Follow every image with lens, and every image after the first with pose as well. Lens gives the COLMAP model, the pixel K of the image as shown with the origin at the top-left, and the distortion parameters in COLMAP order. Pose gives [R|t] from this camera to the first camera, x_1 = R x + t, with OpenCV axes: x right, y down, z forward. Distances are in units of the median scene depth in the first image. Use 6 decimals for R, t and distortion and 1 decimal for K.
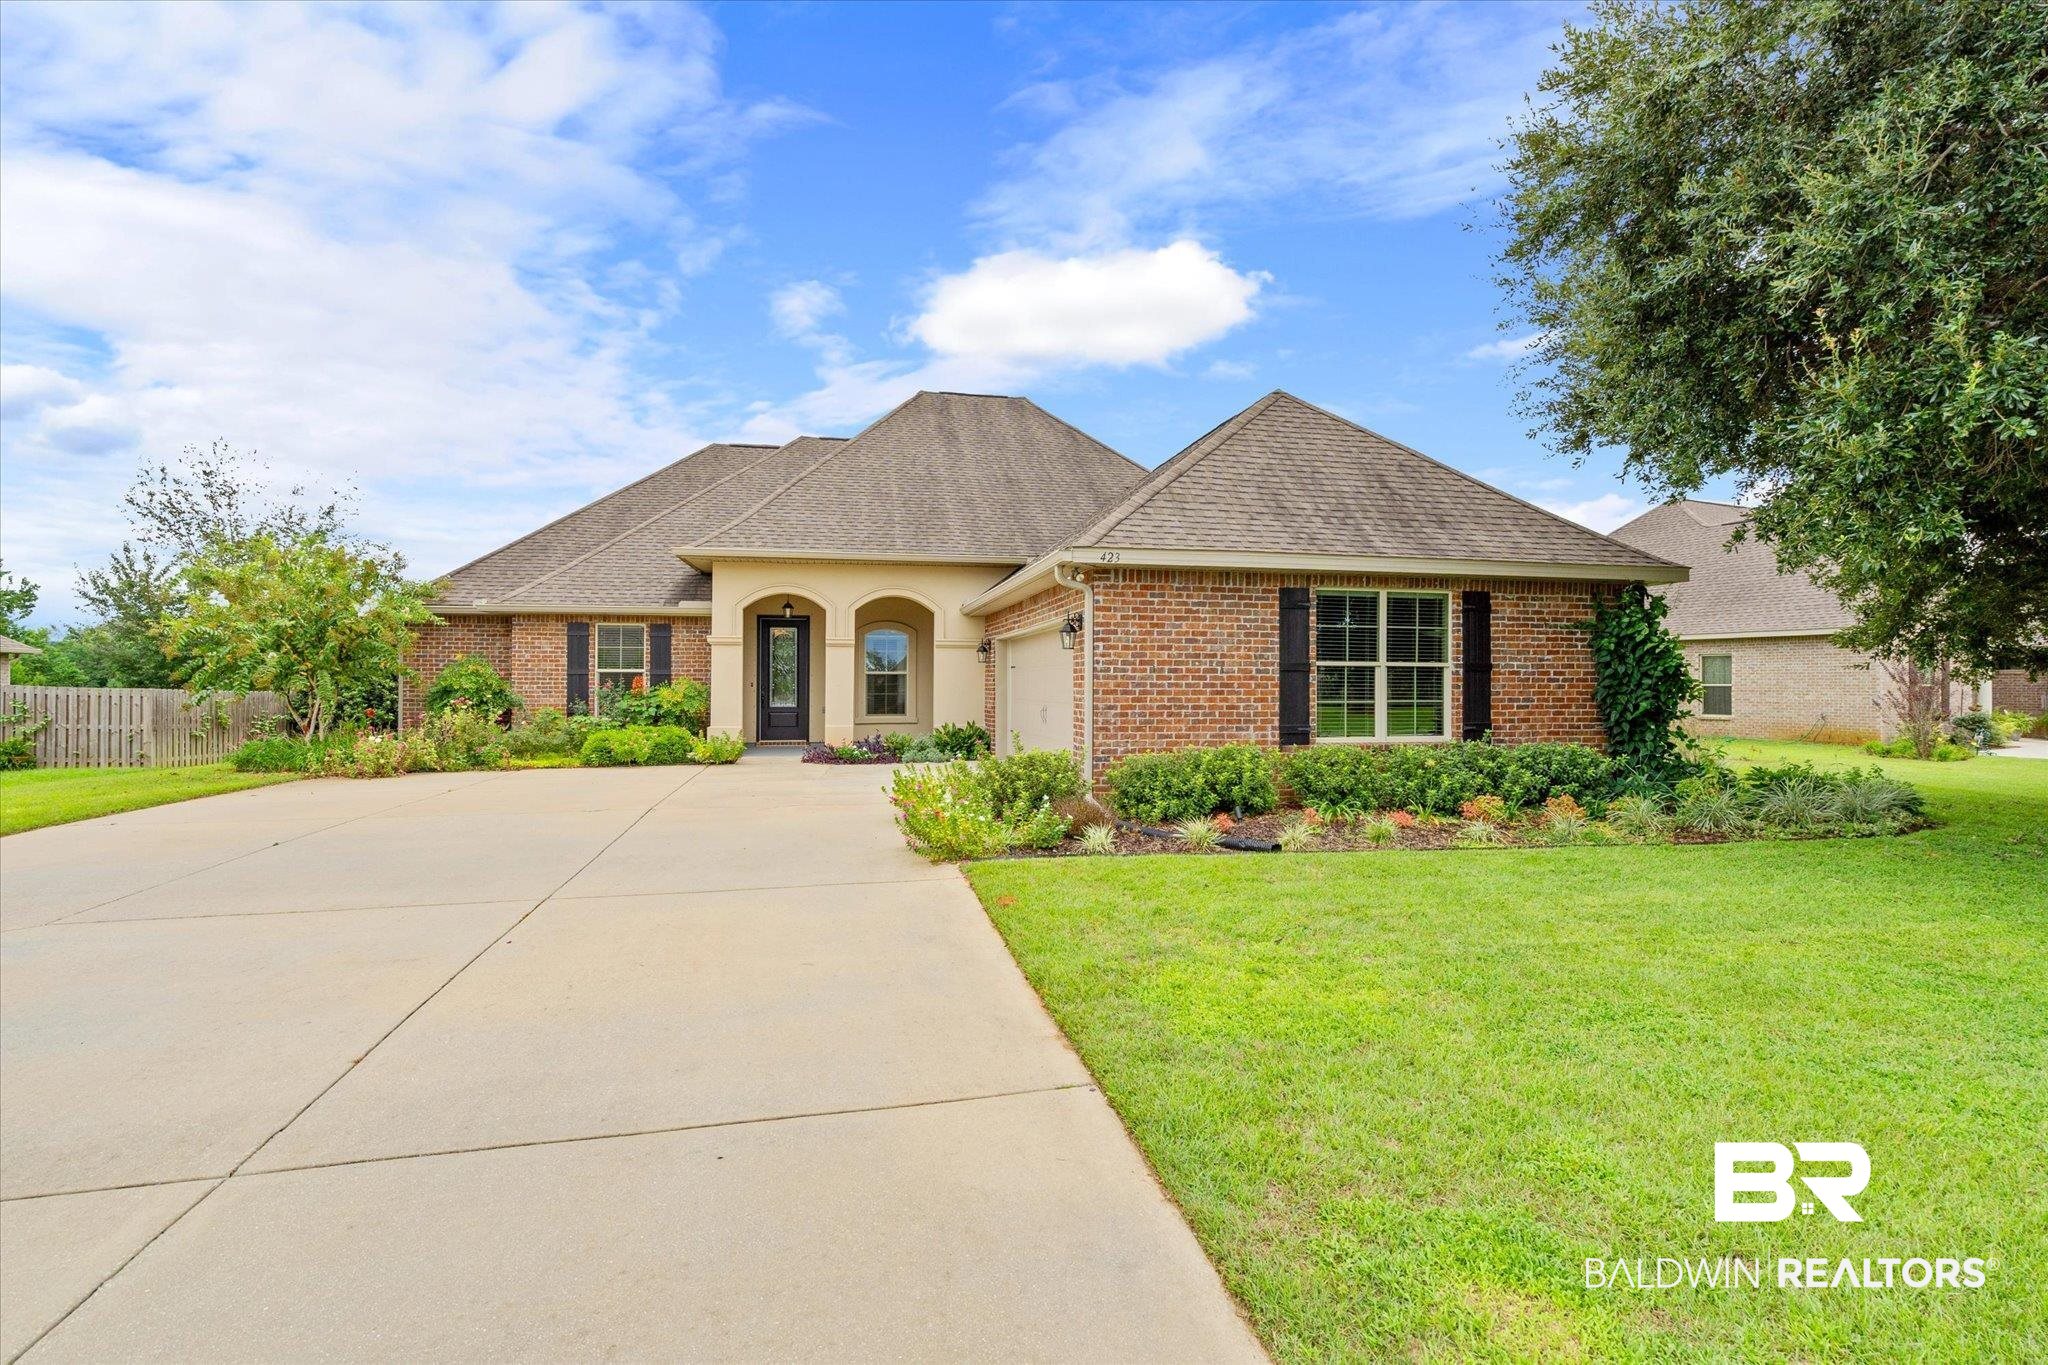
lens RADIAL K [[936.2, 0, 1027.7], [0, 936.2, 680.5], [0, 0, 1]] dist [-0.001812, 0.000655]
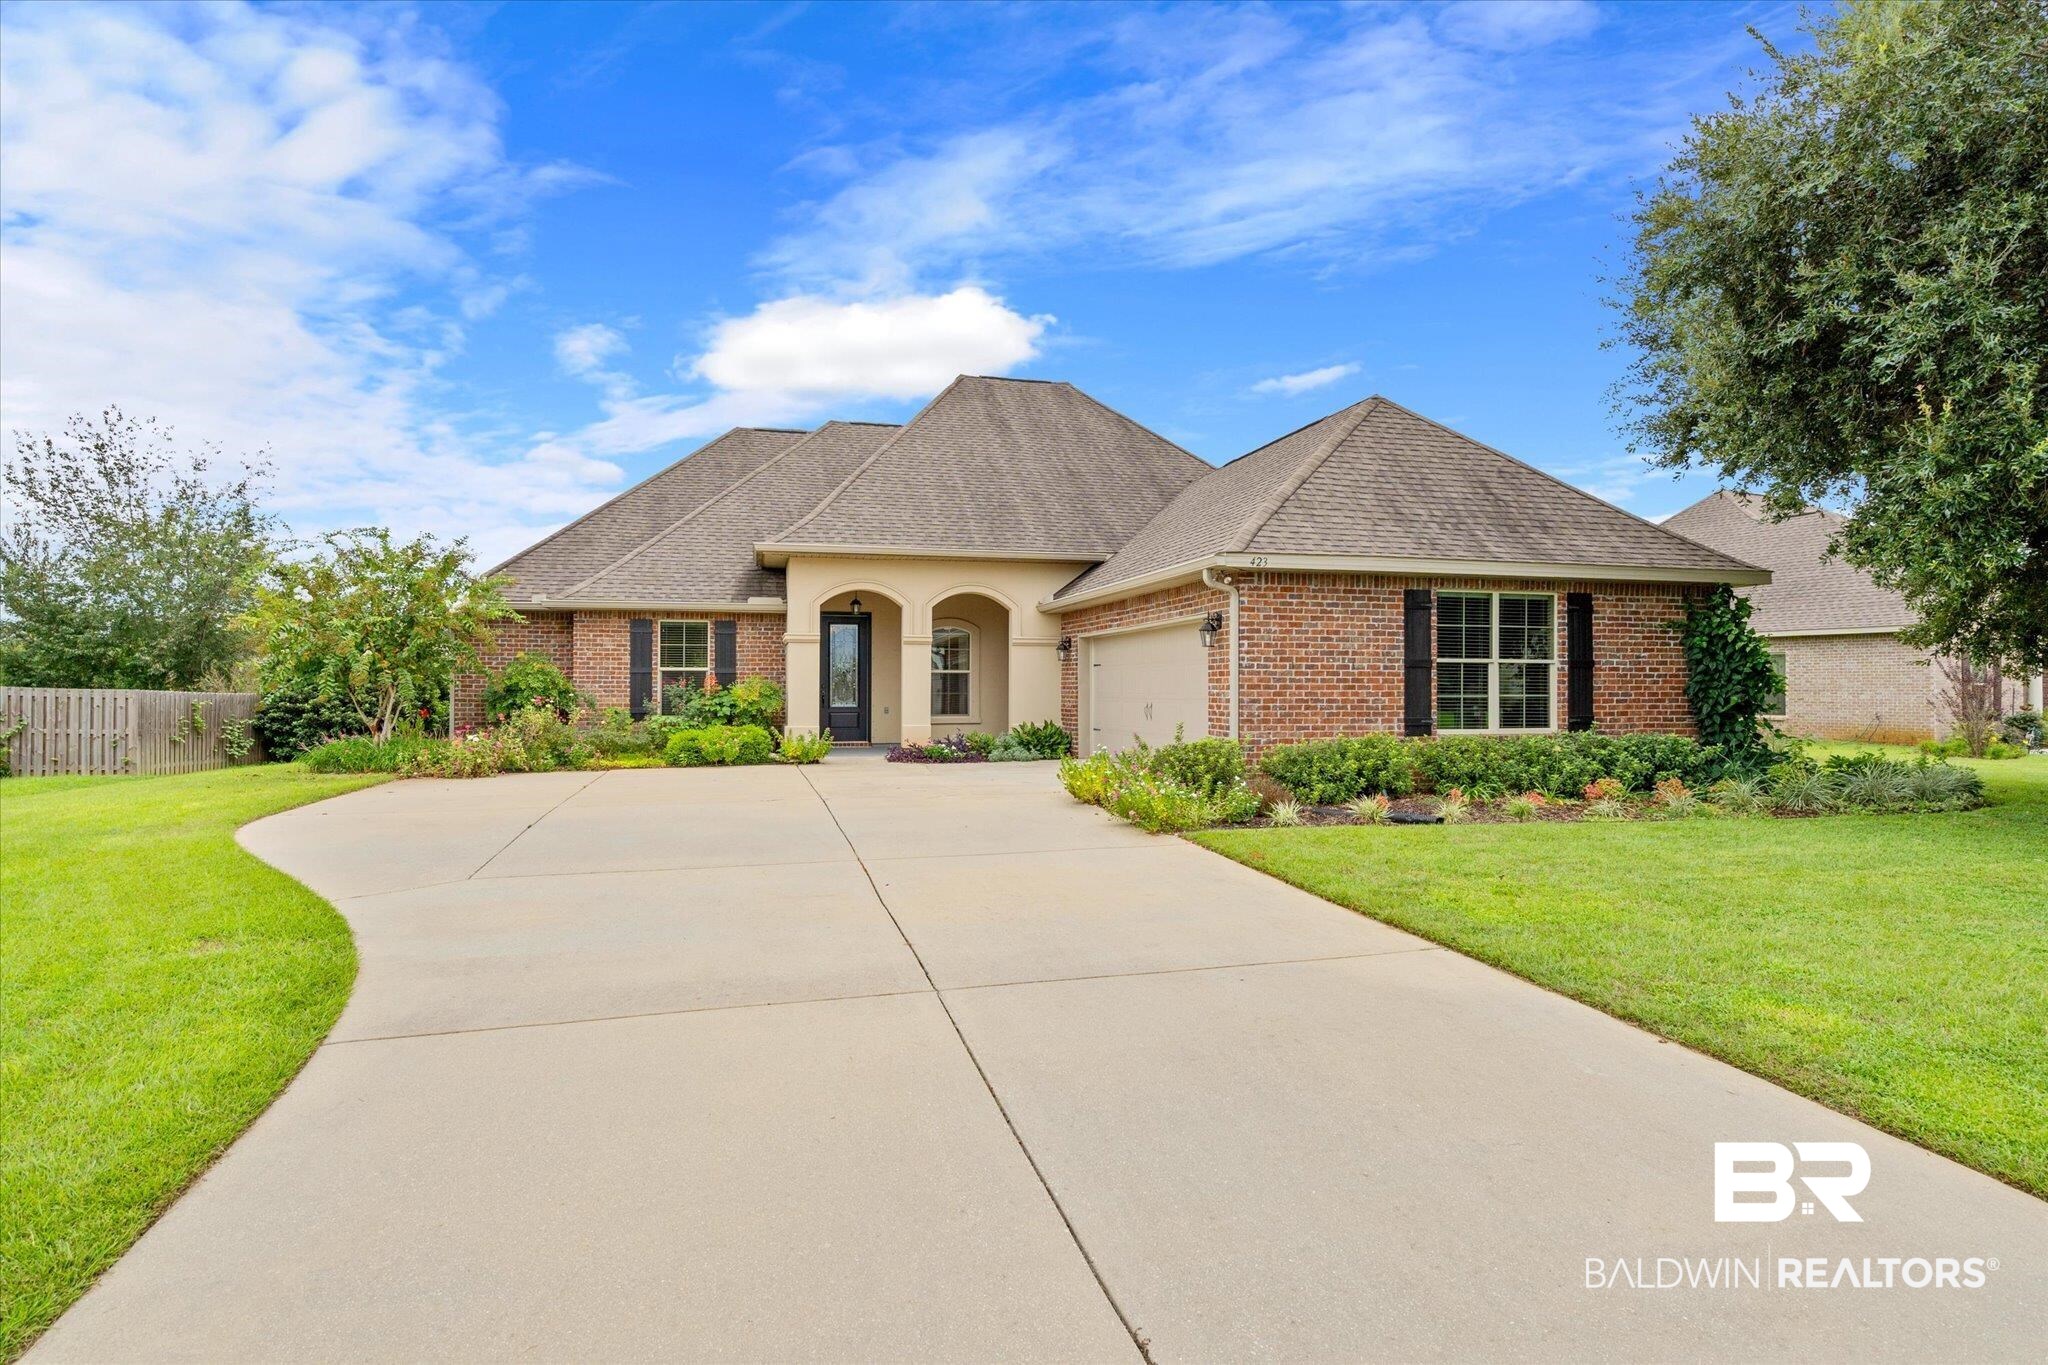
lens RADIAL K [[1085.6, 0, 1024.0], [0, 1085.6, 682.5], [0, 0, 1]] dist [0.005400, -0.000428]
pose [[0.998791, -0.001061, 0.049152, -0.216181], [0.001133, 0.999998, -0.001446, 0.008082], [-0.049151, 0.001500, 0.998790, -0.210289]]
